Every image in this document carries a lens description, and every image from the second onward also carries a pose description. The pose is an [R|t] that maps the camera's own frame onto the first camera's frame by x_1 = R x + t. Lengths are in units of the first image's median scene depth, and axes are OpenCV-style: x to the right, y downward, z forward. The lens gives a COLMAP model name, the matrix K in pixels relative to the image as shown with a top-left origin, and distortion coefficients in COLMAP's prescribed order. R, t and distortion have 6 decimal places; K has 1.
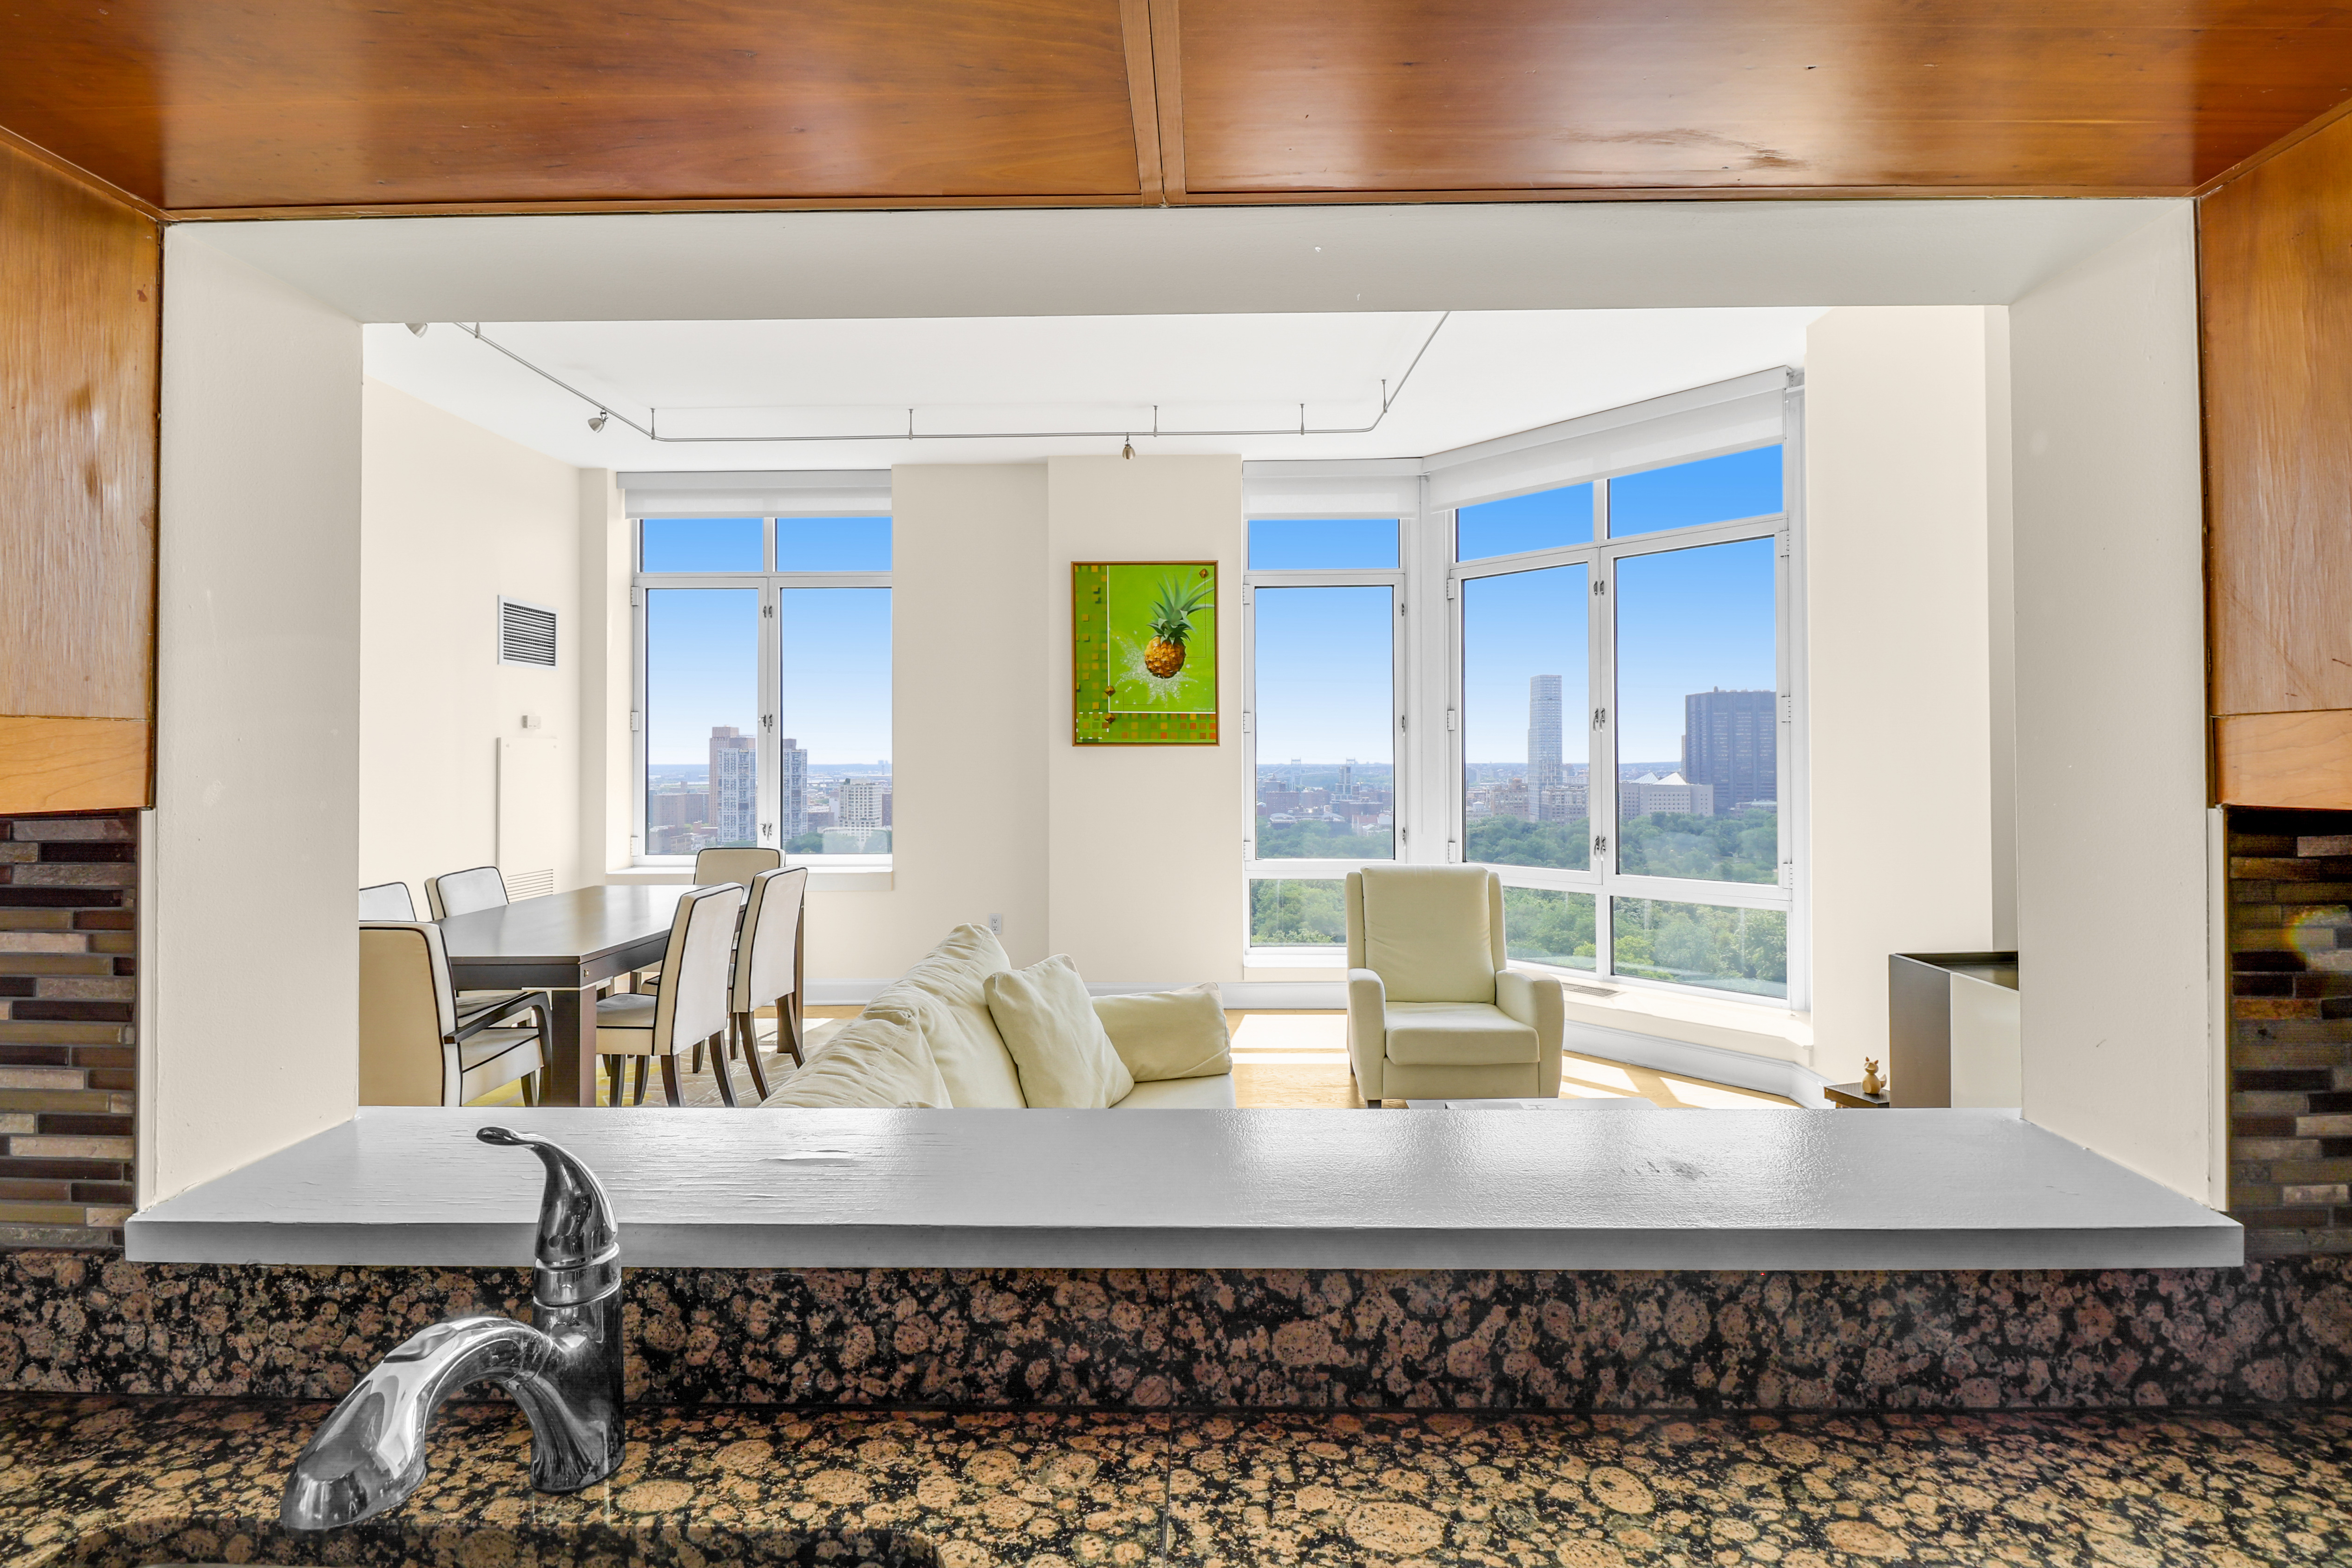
lens RADIAL K [[1094.6, 0, 1188.8], [0, 1094.6, 760.5], [0, 0, 1]] dist [-0.011991, -0.004670]
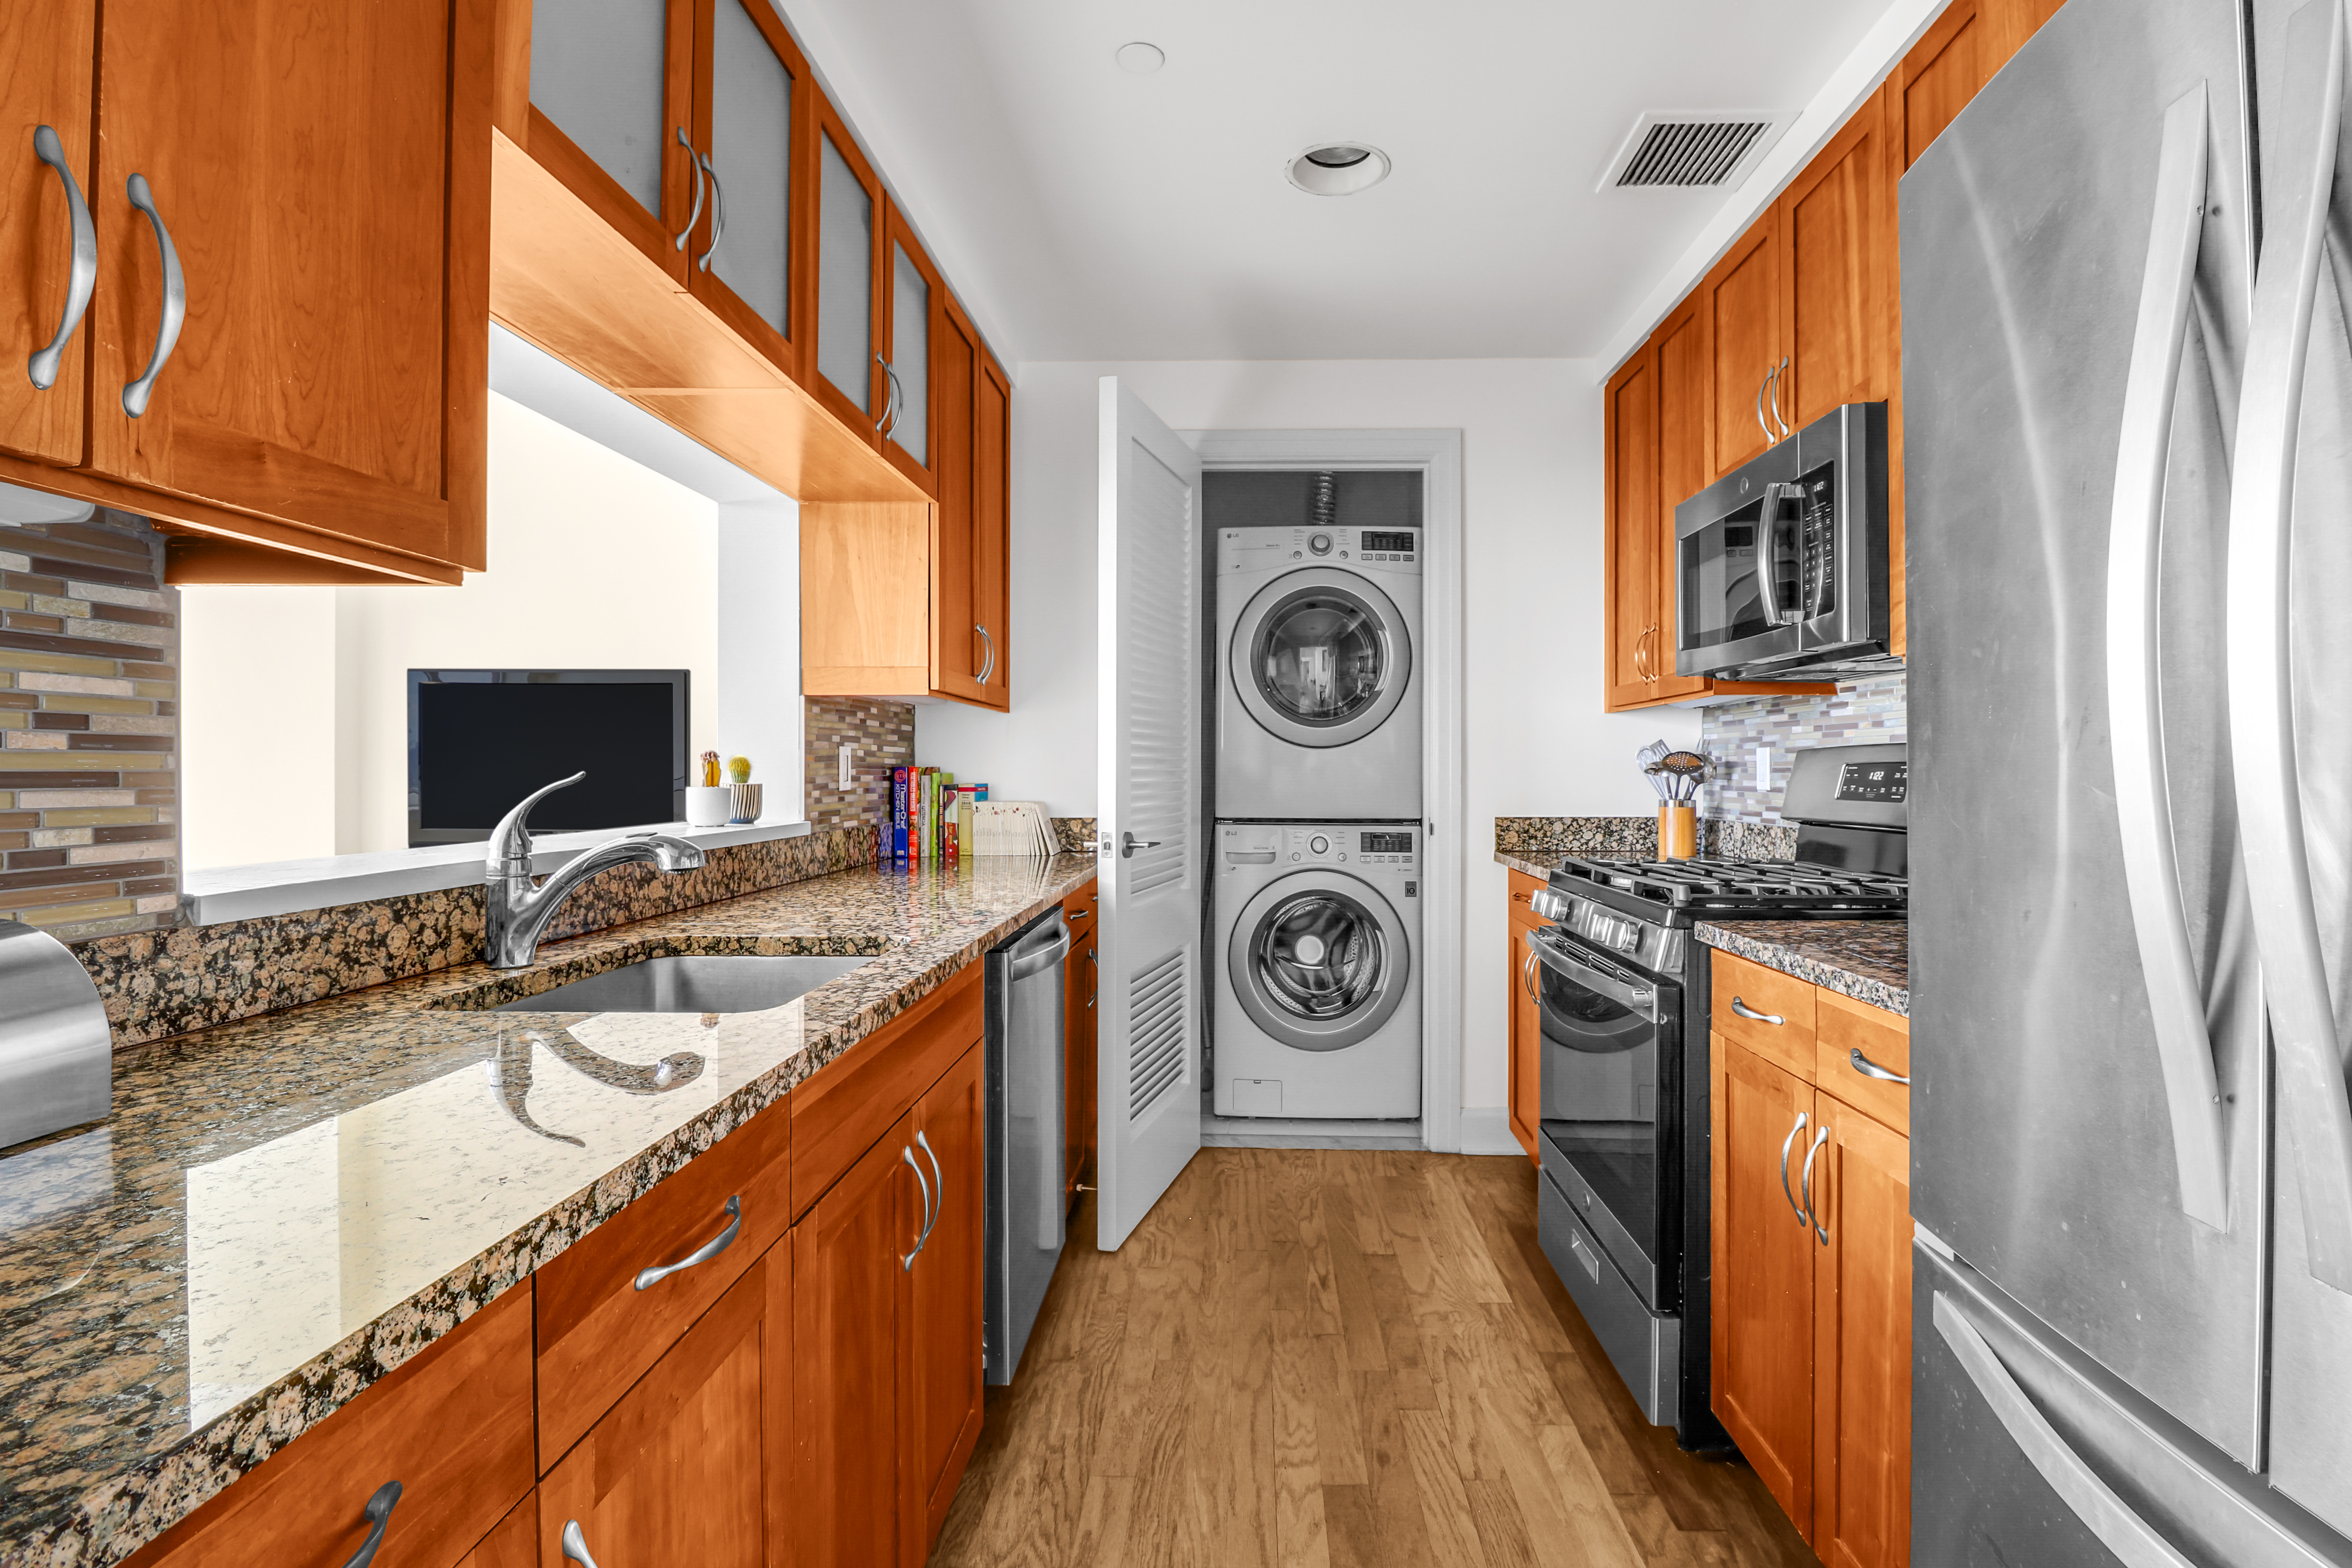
lens RADIAL K [[1094.6, 0, 1180.2], [0, 1094.6, 767.8], [0, 0, 1]] dist [-0.011991, -0.004670]
pose [[0.050289, 0.003548, 0.998728, -2.218691], [-0.008804, 0.999956, -0.003109, 0.255631], [-0.998696, -0.008636, 0.050318, -0.282495]]
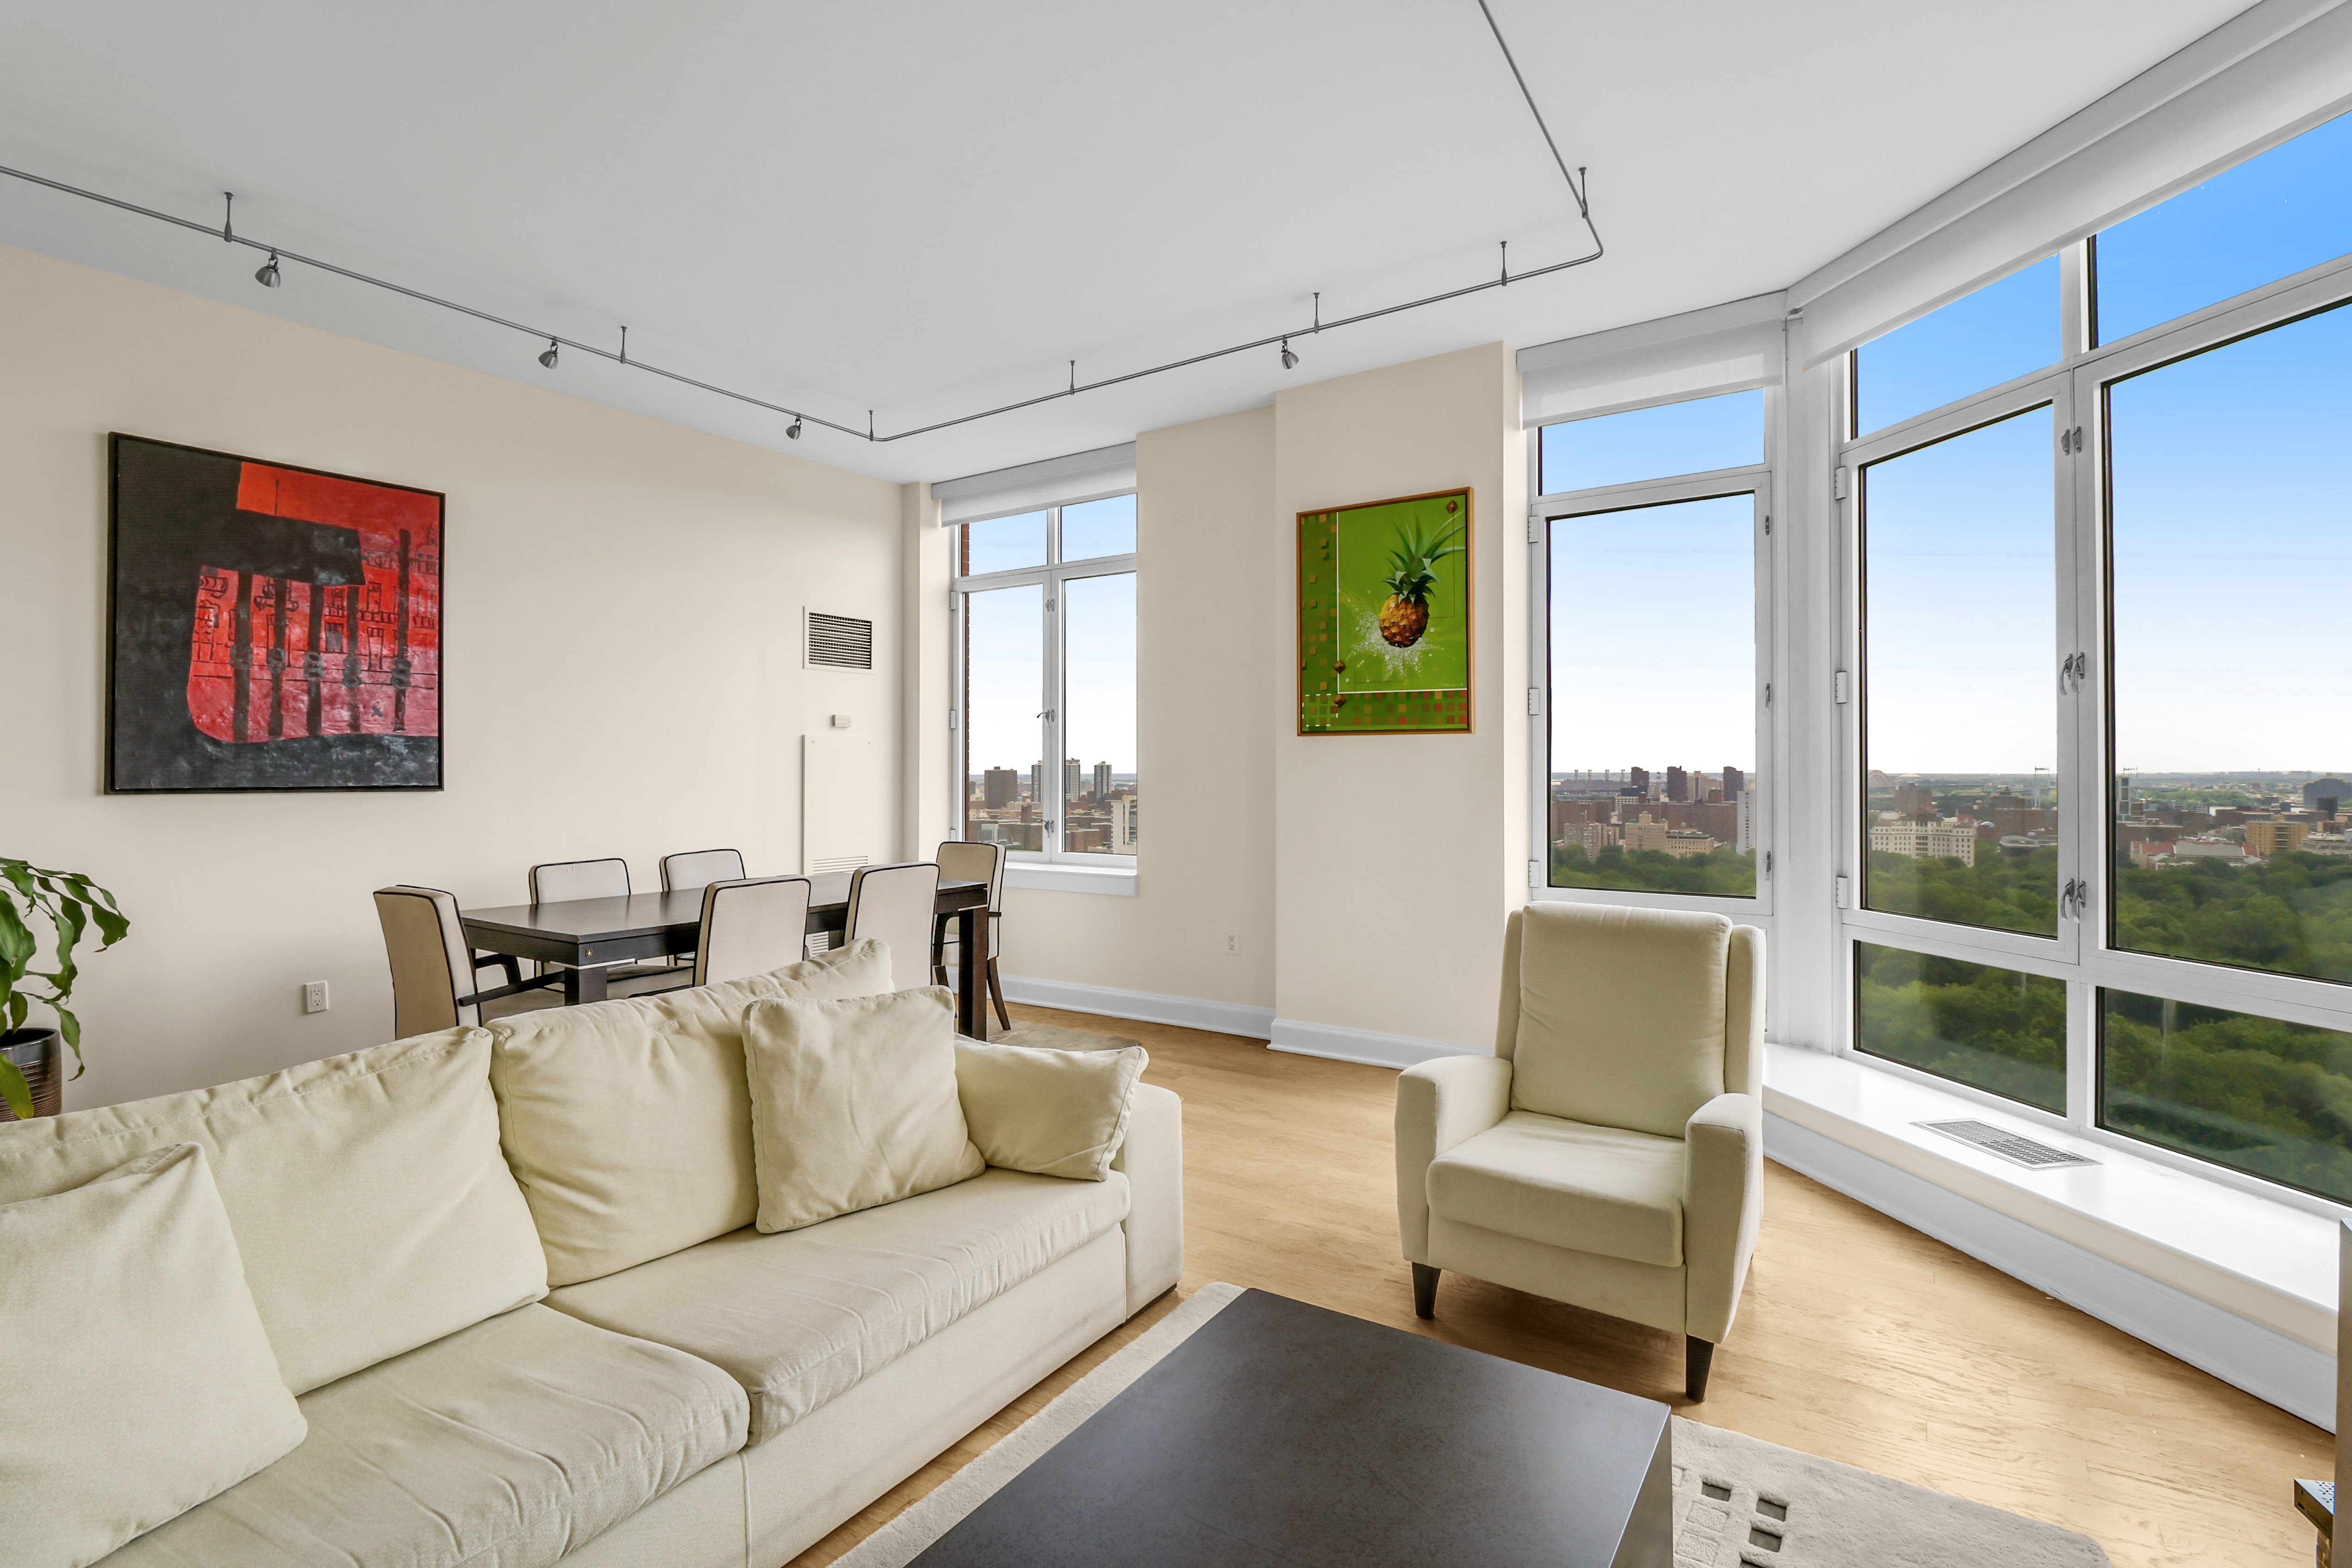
lens RADIAL K [[1094.6, 0, 1171.8], [0, 1094.6, 771.3], [0, 0, 1]] dist [-0.011991, -0.004670]
pose [[0.834315, 0.002677, -0.551281, 0.484104], [-0.001633, 0.999996, 0.002386, 0.021319], [0.551285, -0.001090, 0.834316, 0.458041]]
